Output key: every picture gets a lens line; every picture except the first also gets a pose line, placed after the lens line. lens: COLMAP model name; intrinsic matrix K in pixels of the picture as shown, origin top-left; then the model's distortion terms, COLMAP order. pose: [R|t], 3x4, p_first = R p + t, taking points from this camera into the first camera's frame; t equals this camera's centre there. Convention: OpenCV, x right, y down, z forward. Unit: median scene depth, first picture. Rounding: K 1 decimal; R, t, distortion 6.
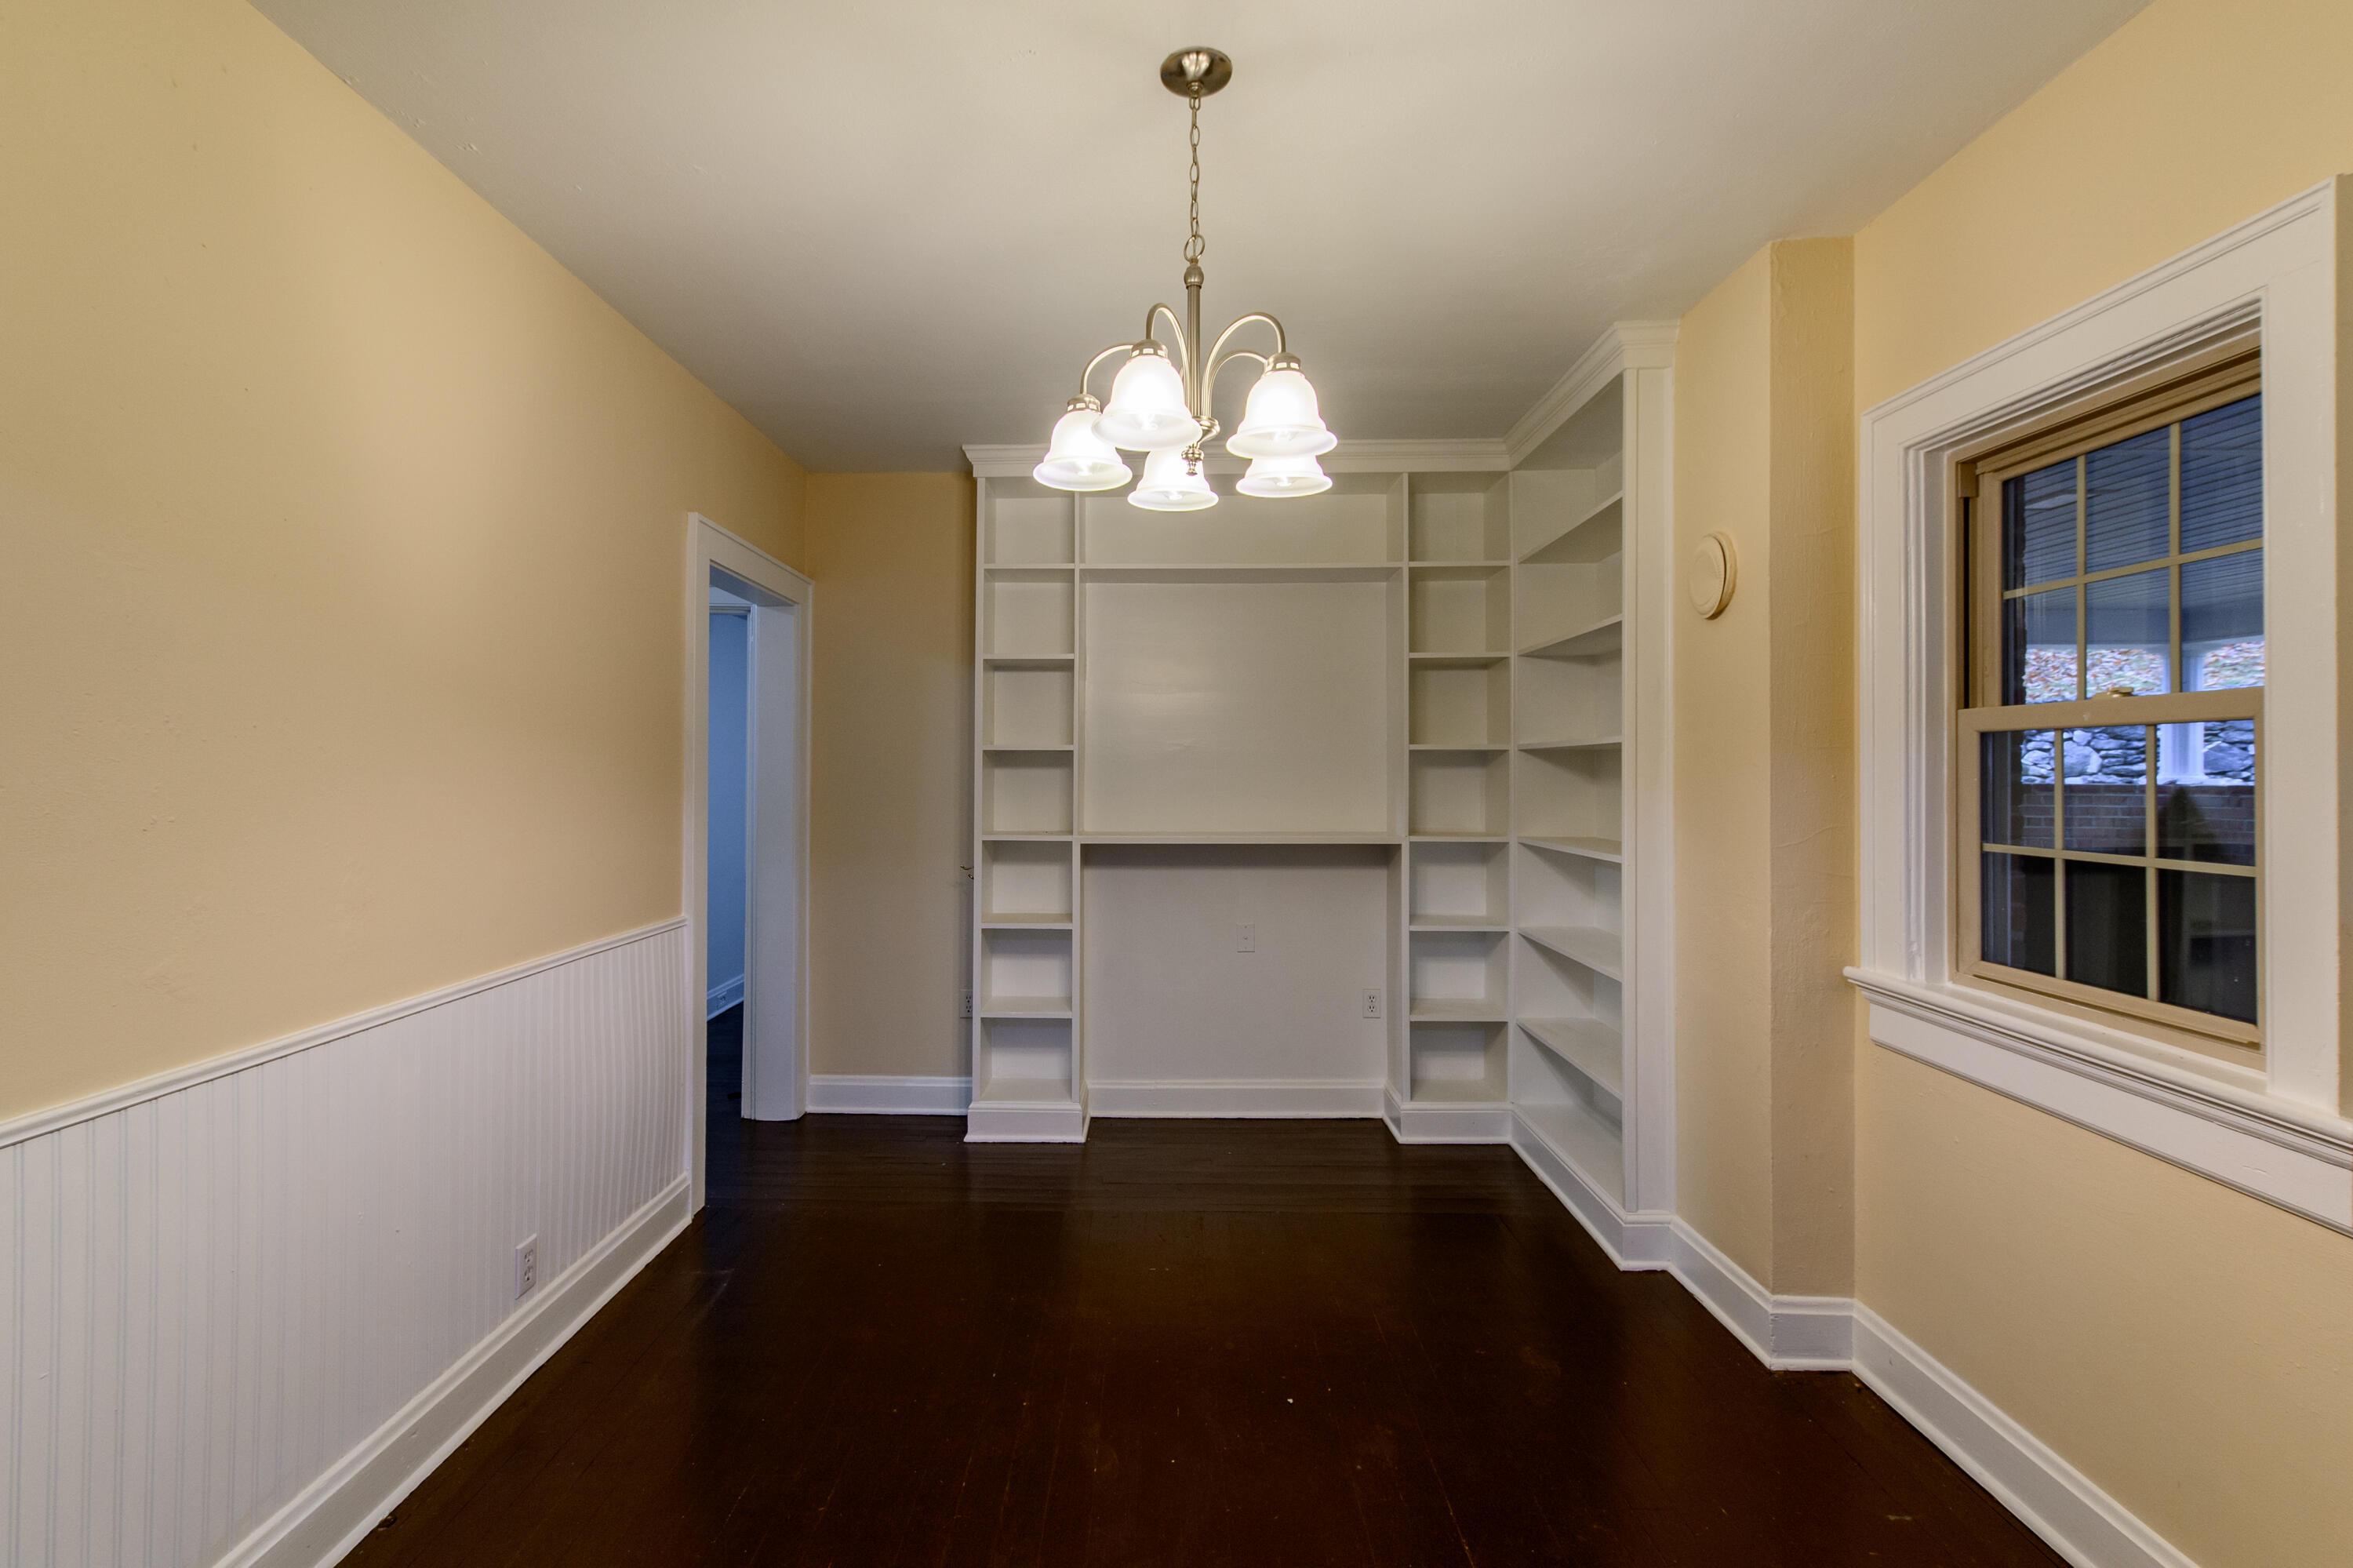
lens RADIAL K [[1066.7, 0, 1135.2], [0, 1066.7, 766.0], [0, 0, 1]] dist [0.000326, -0.000072]
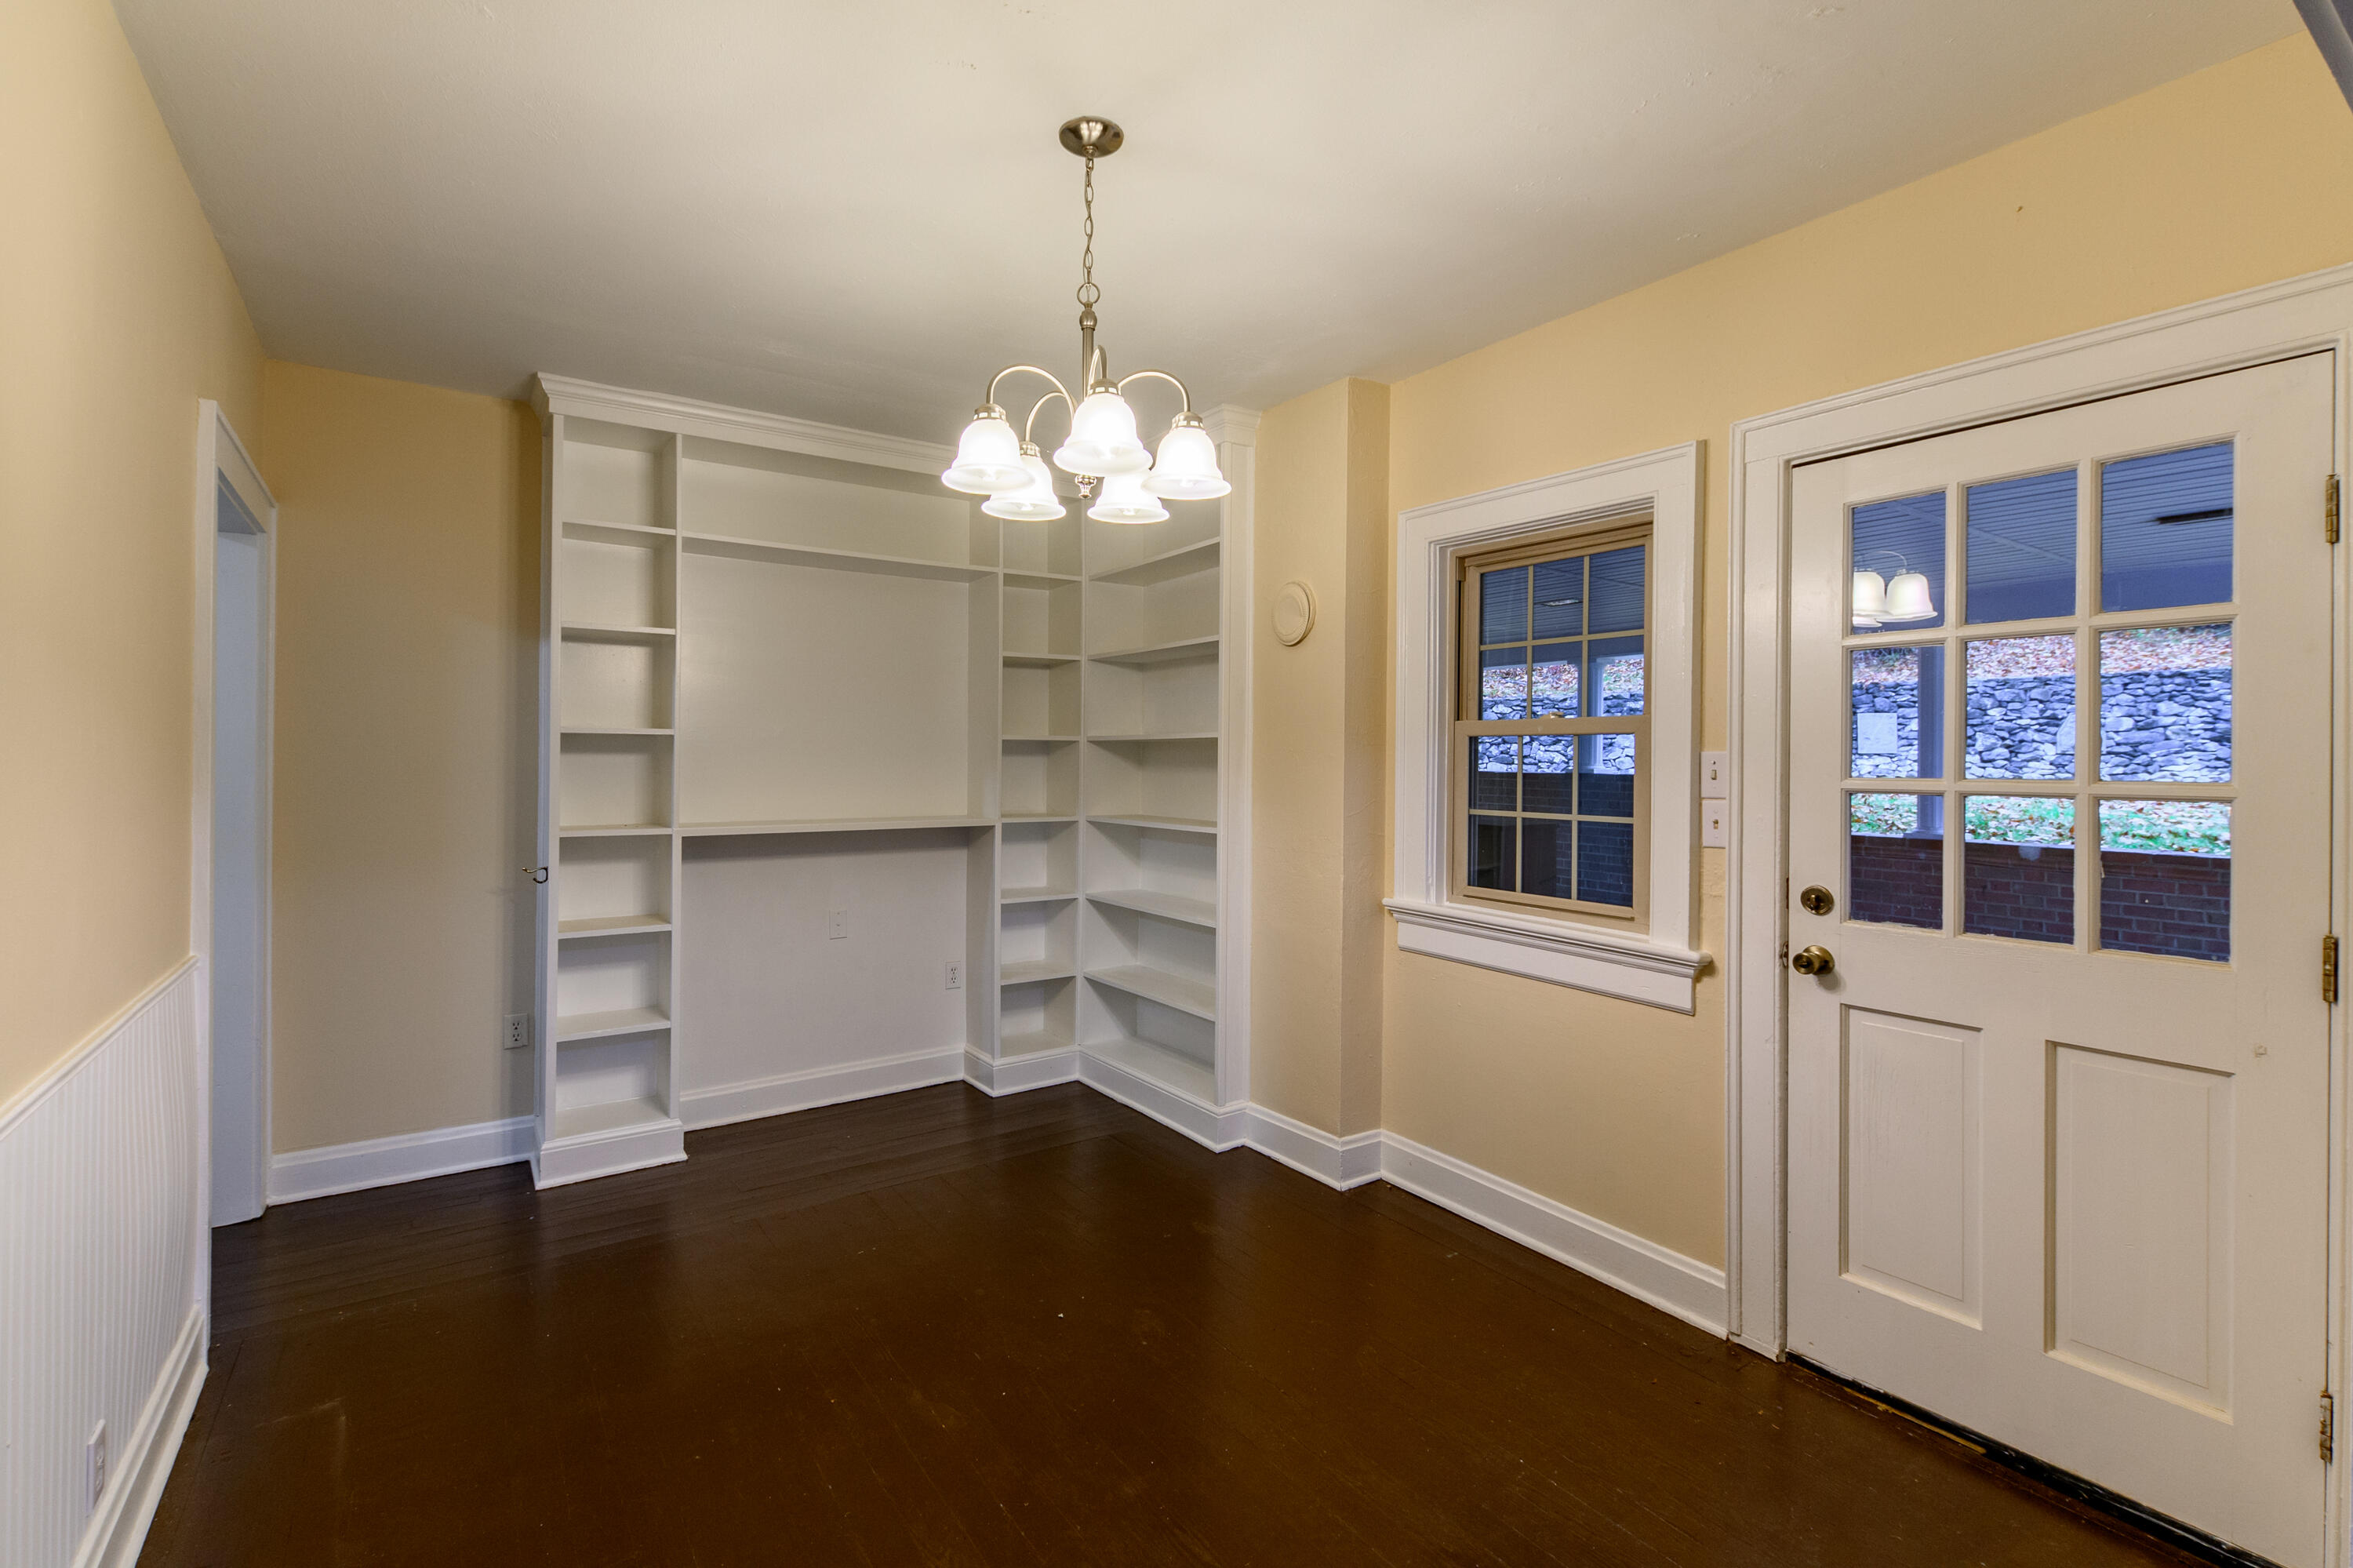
lens RADIAL K [[1049.3, 0, 1174.4], [0, 1049.3, 769.6], [0, 0, 1]] dist [-0.001921, -0.000354]
pose [[0.802622, -0.002127, 0.596485, -0.263027], [-0.008345, 0.999856, 0.014794, -0.001824], [-0.596430, -0.016851, 0.802488, 0.026787]]
